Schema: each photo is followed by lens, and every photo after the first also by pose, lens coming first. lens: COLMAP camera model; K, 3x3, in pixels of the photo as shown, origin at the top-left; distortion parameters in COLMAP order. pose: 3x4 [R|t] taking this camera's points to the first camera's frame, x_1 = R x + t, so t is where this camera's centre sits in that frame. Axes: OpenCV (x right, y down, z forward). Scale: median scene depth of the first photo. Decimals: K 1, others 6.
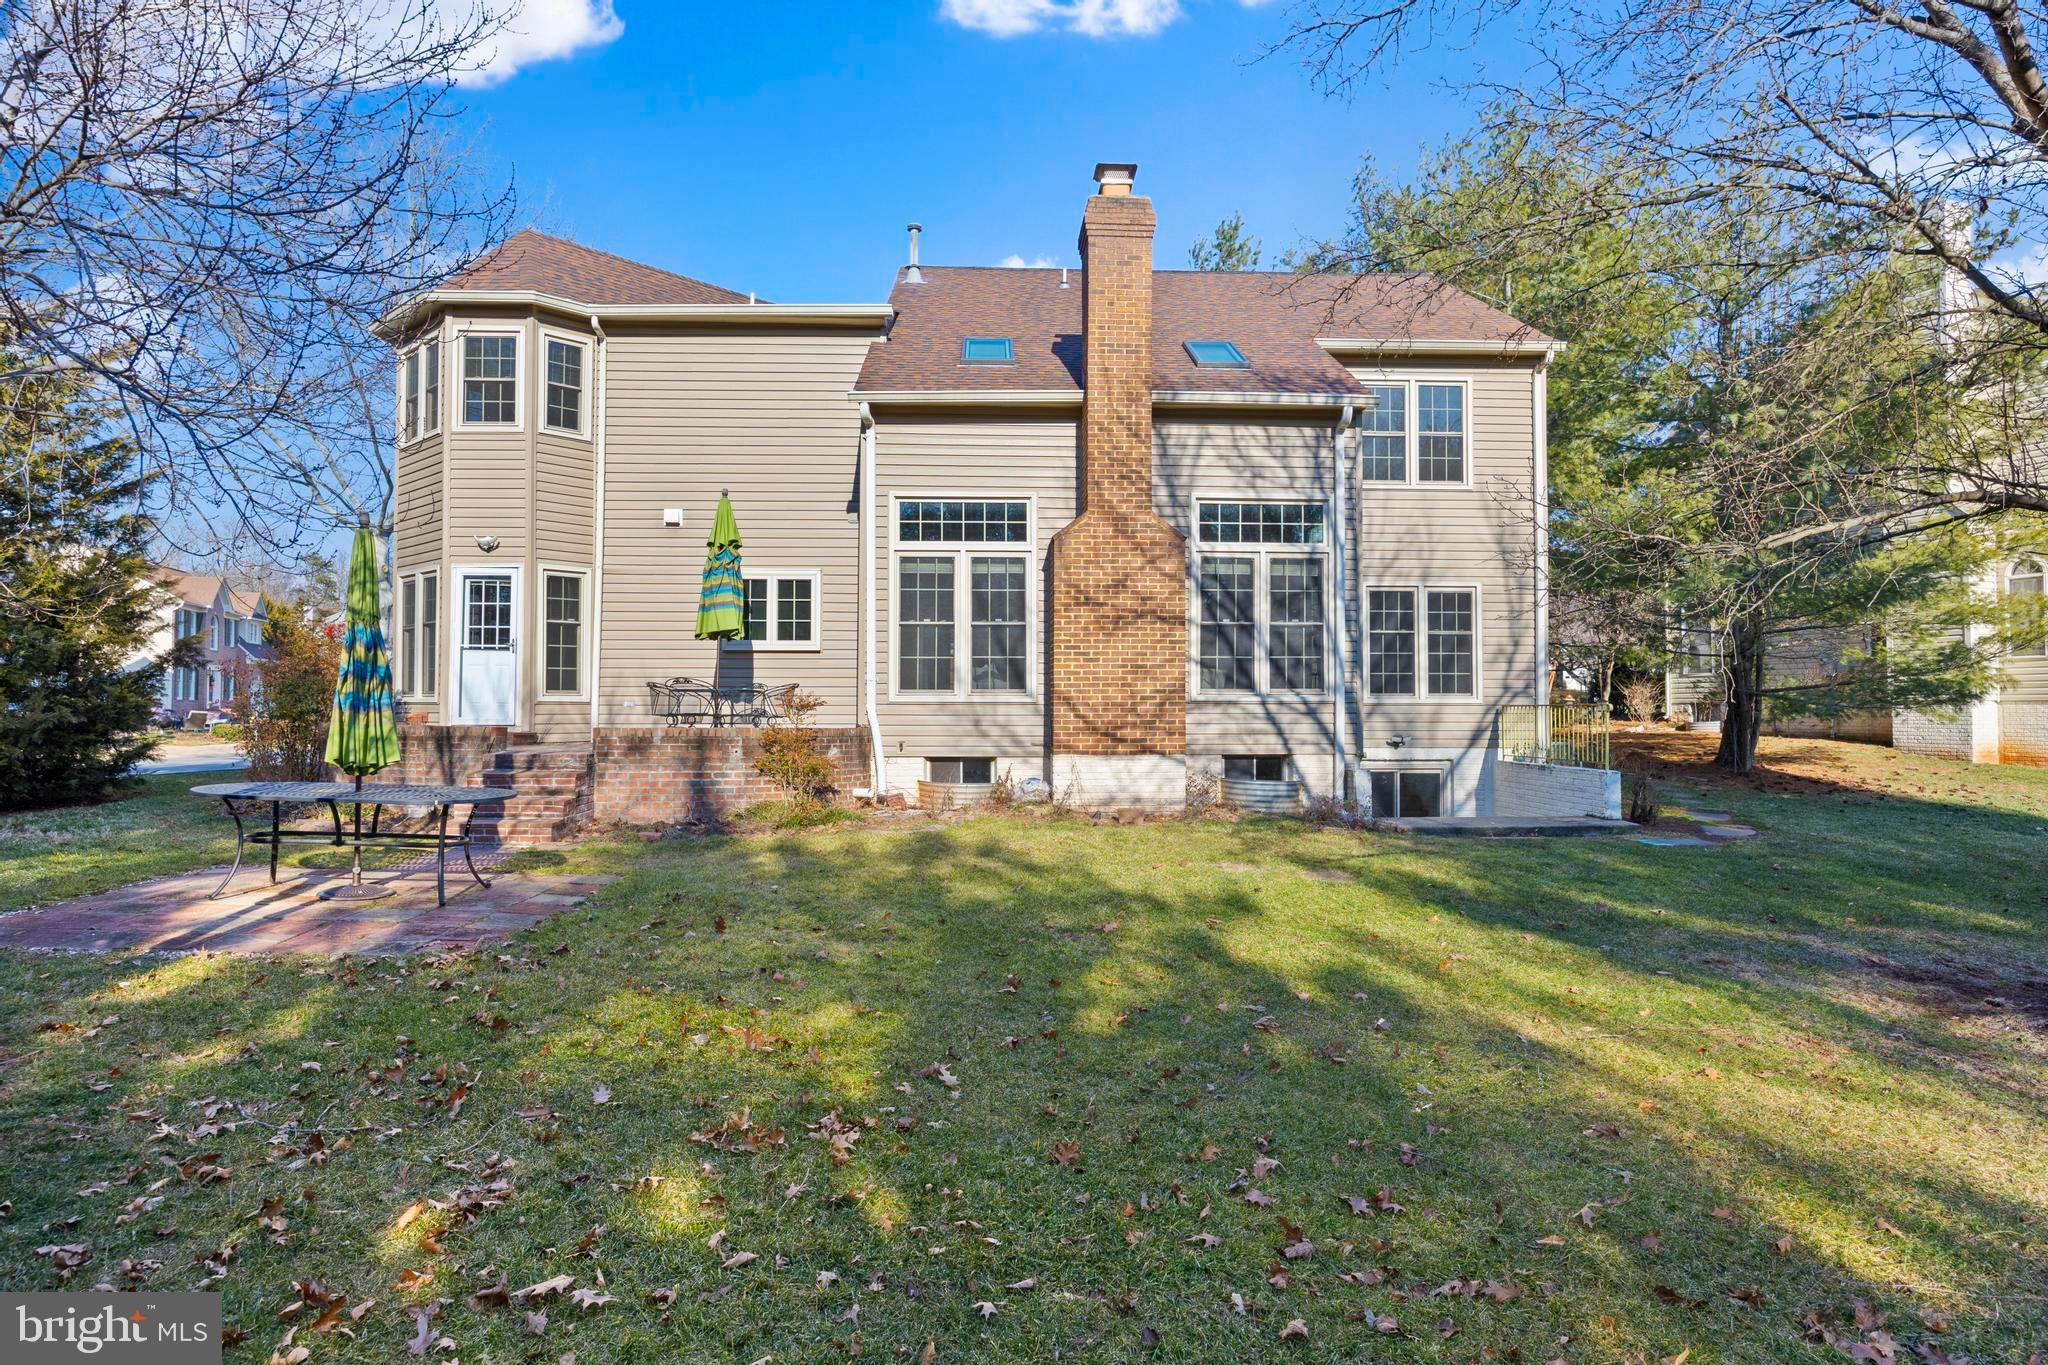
lens RADIAL K [[1174.2, 0, 1021.1], [0, 1174.2, 684.5], [0, 0, 1]] dist [-0.003373, 0.000067]
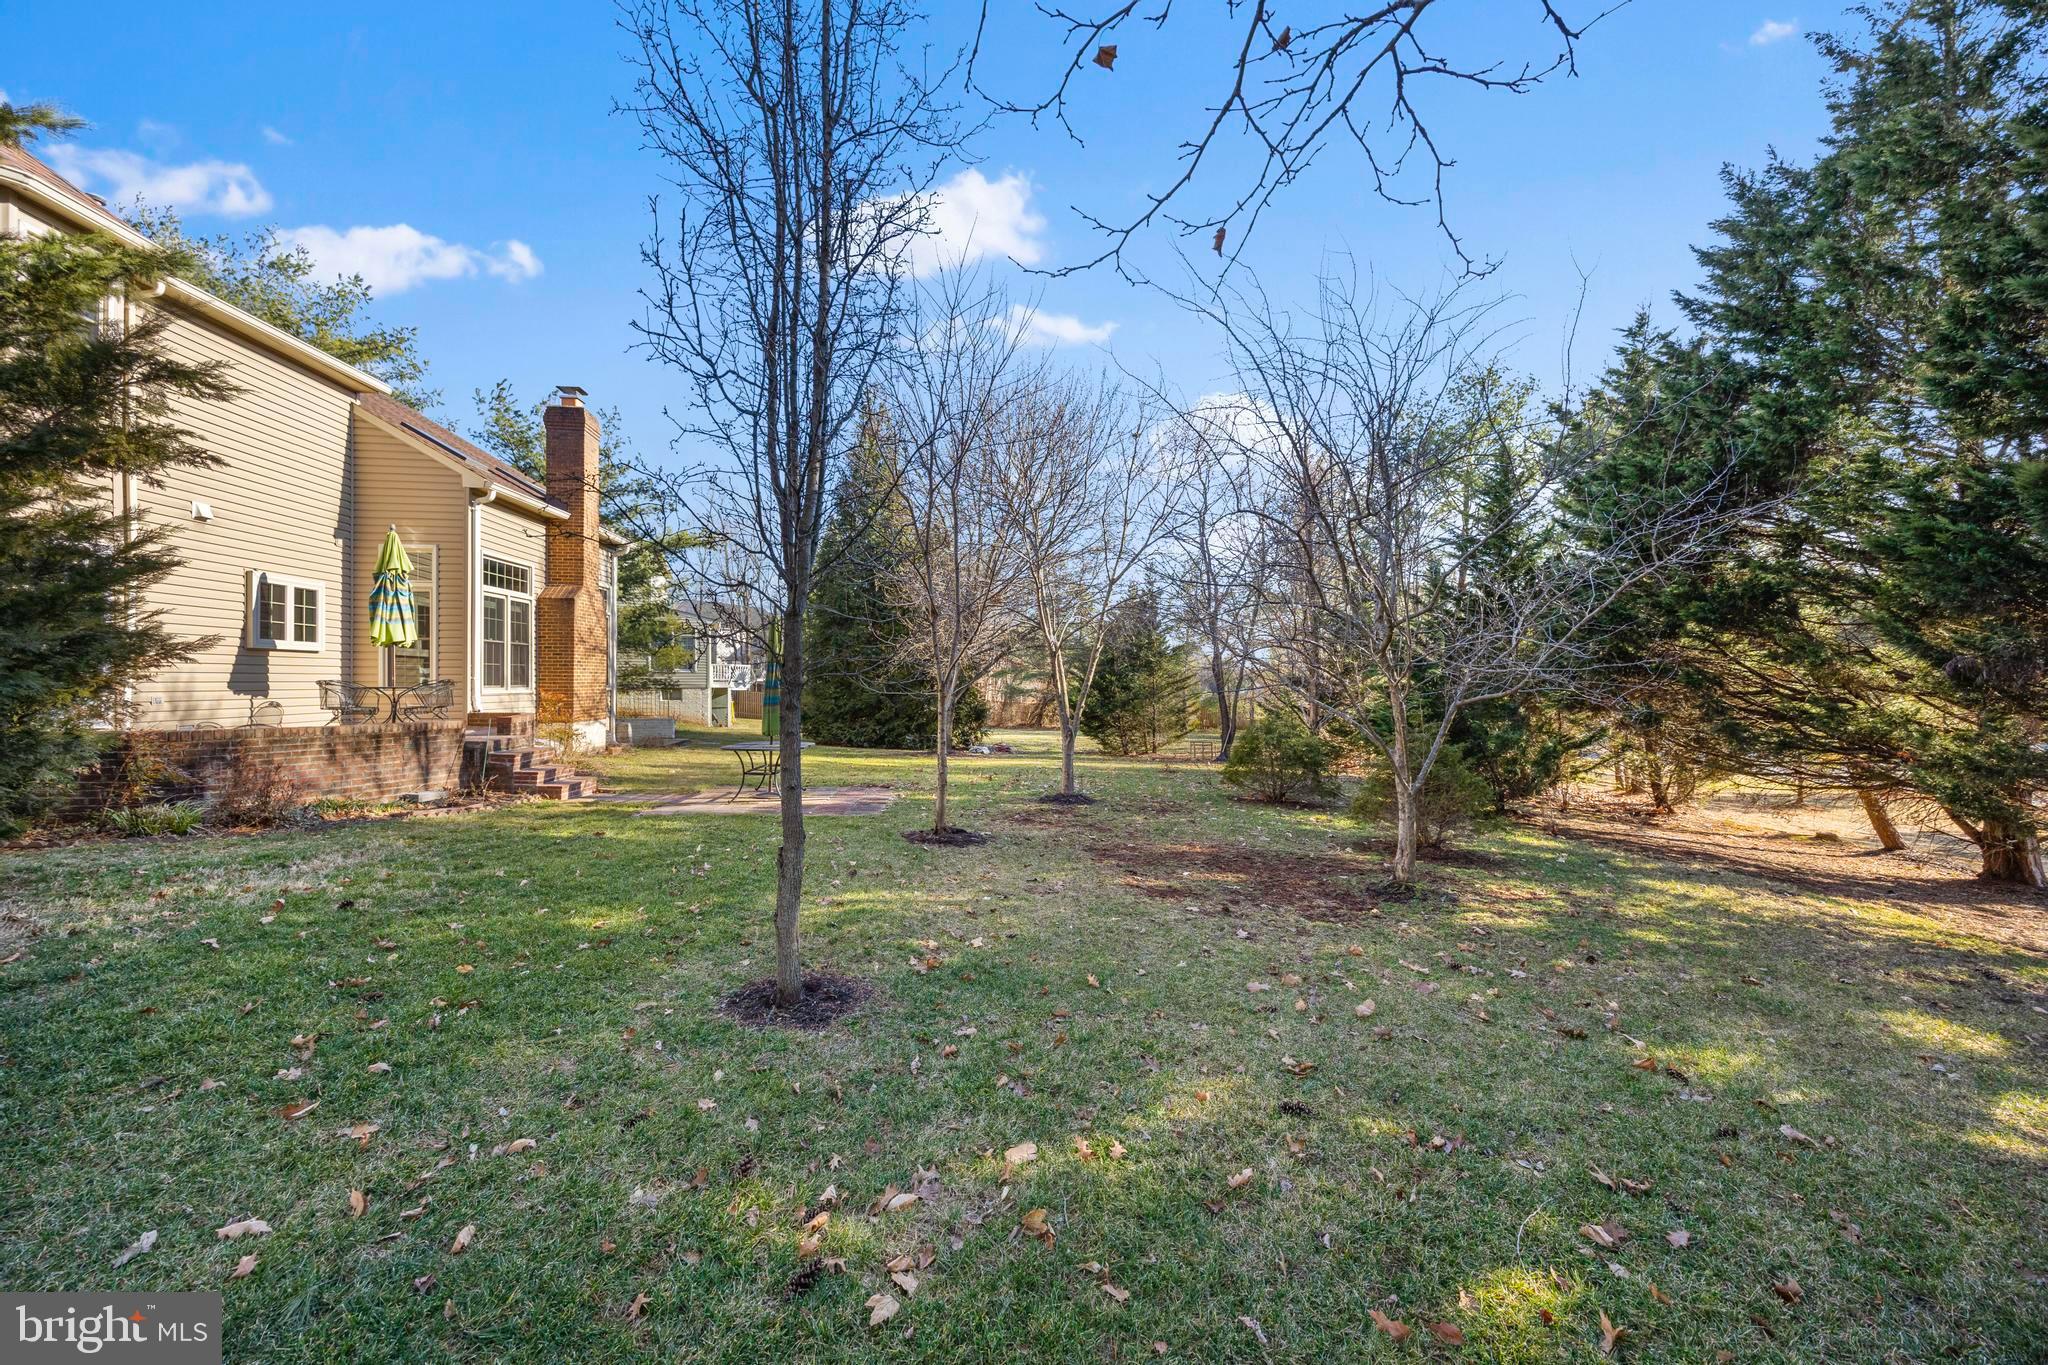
lens RADIAL K [[790.6, 0, 1029.4], [0, 790.6, 680.0], [0, 0, 1]] dist [0.003989, 0.000249]
pose [[-0.087986, -0.000301, 0.996122, -1.137027], [-0.024472, 0.999699, -0.001860, -0.017793], [-0.995821, -0.024541, -0.087967, 0.400880]]
